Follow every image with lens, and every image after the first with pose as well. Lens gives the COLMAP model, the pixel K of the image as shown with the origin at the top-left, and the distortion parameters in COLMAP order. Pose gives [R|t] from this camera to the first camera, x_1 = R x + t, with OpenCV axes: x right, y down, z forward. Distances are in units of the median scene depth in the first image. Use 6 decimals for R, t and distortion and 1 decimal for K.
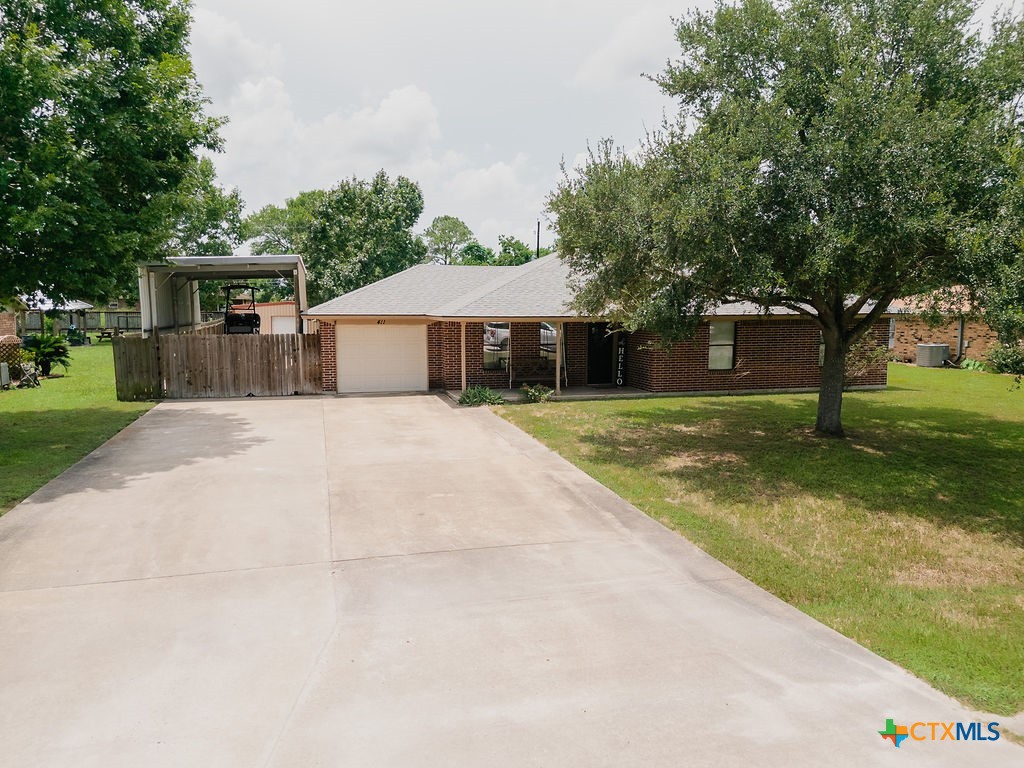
lens RADIAL K [[733.4, 0, 512.0], [0, 733.4, 384.0], [0, 0, 1]] dist [0.066408, -0.076956]
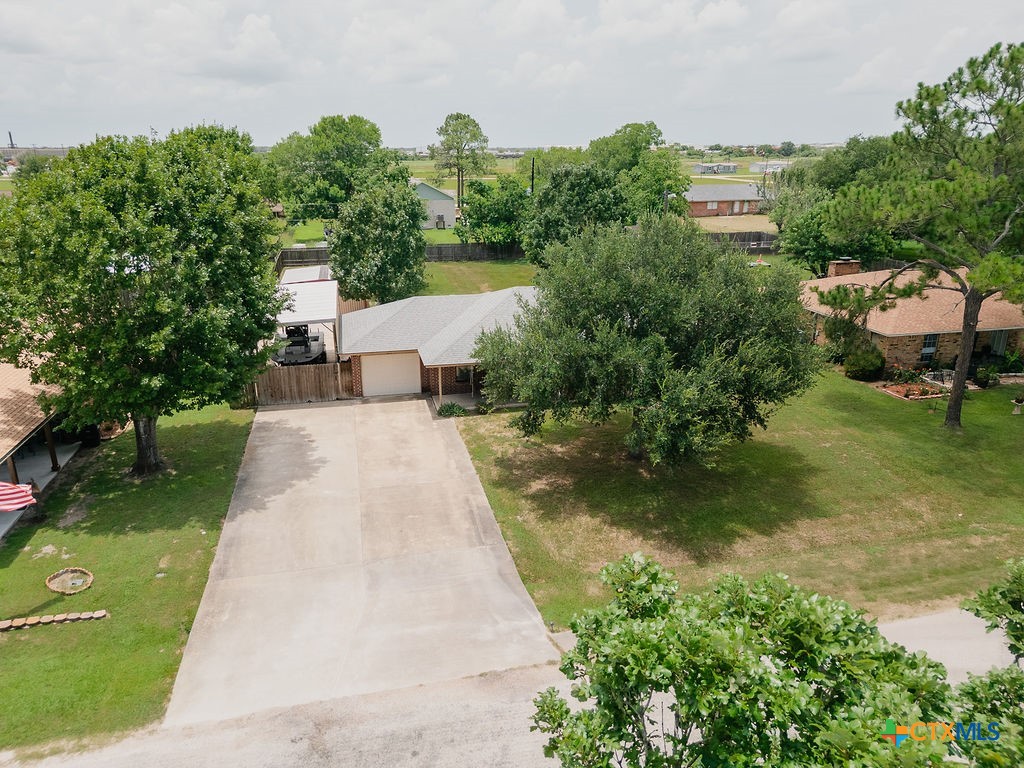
lens RADIAL K [[726.5, 0, 512.0], [0, 726.5, 384.0], [0, 0, 1]] dist [0.063411, -0.075635]
pose [[0.999379, 0.005882, -0.034742, 0.141315], [0.001260, 0.979372, 0.202064, -0.348122], [0.035214, -0.201982, 0.978756, -0.532434]]
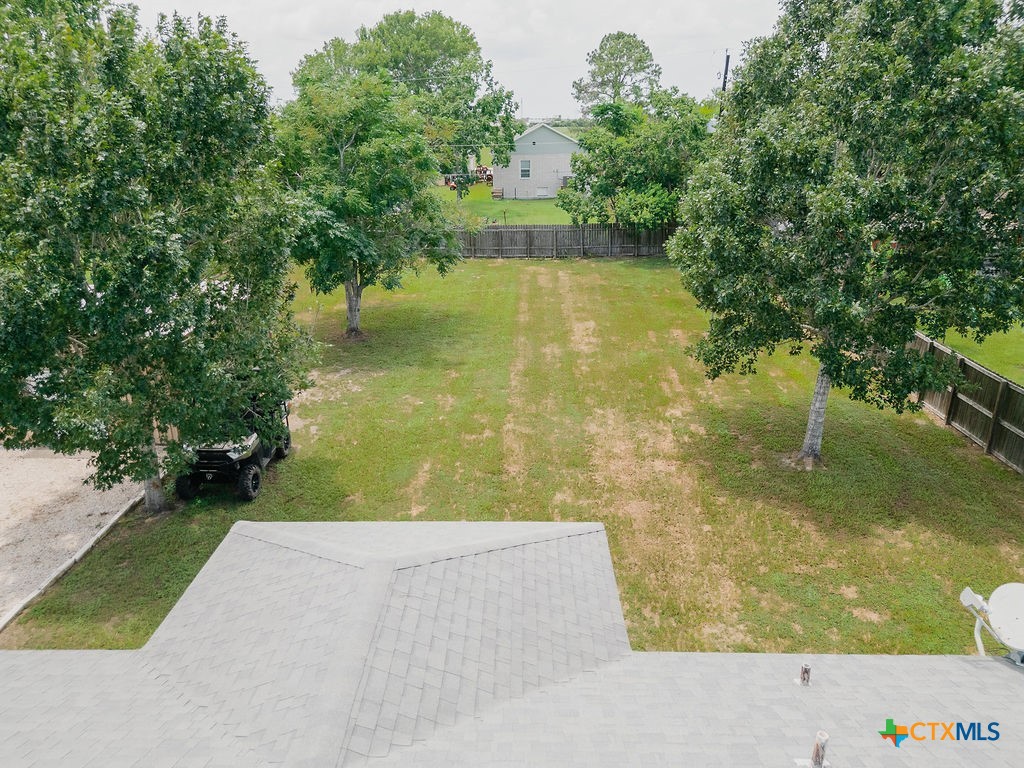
lens RADIAL K [[733.4, 0, 512.0], [0, 733.4, 384.0], [0, 0, 1]] dist [0.066408, -0.076956]
pose [[0.962562, 0.079848, -0.259034, 0.141450], [-0.017335, 0.971805, 0.235146, -0.347072], [0.270506, -0.221853, 0.936807, 1.185971]]
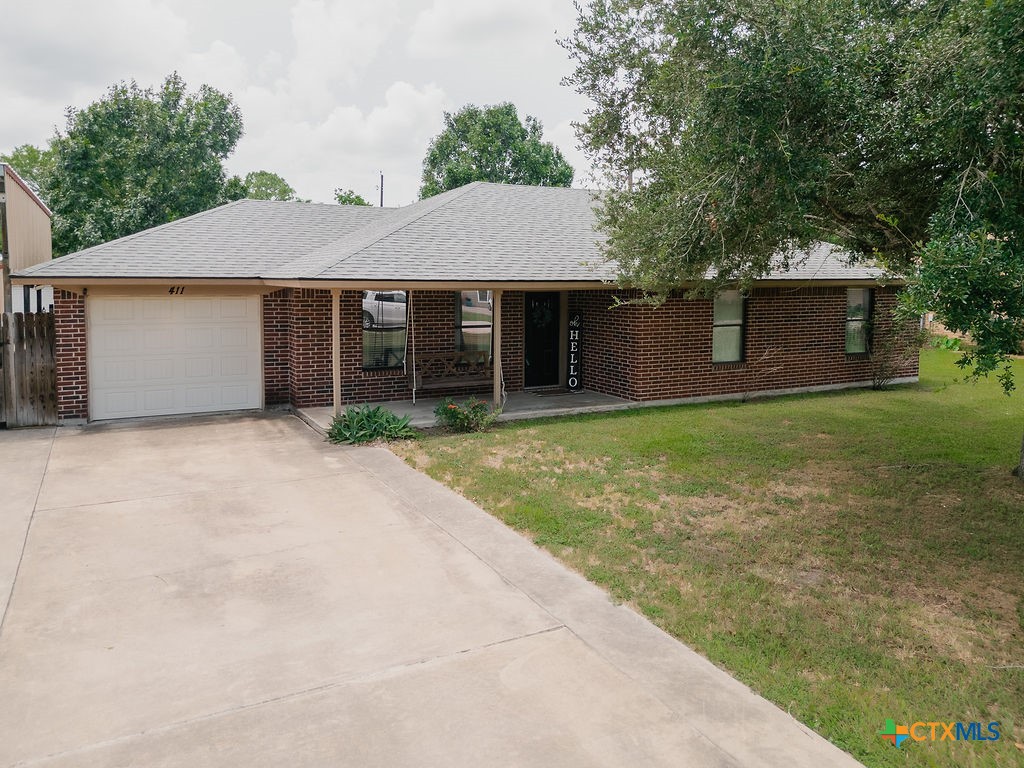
lens RADIAL K [[756.4, 0, 512.0], [0, 756.4, 321.5], [0, 0, 1]] dist [0.068589, -0.095623]
pose [[0.973061, -0.009719, 0.230341, -0.066621], [0.020778, 0.998742, -0.045637, -0.030652], [-0.229608, 0.049194, 0.972039, 0.399173]]
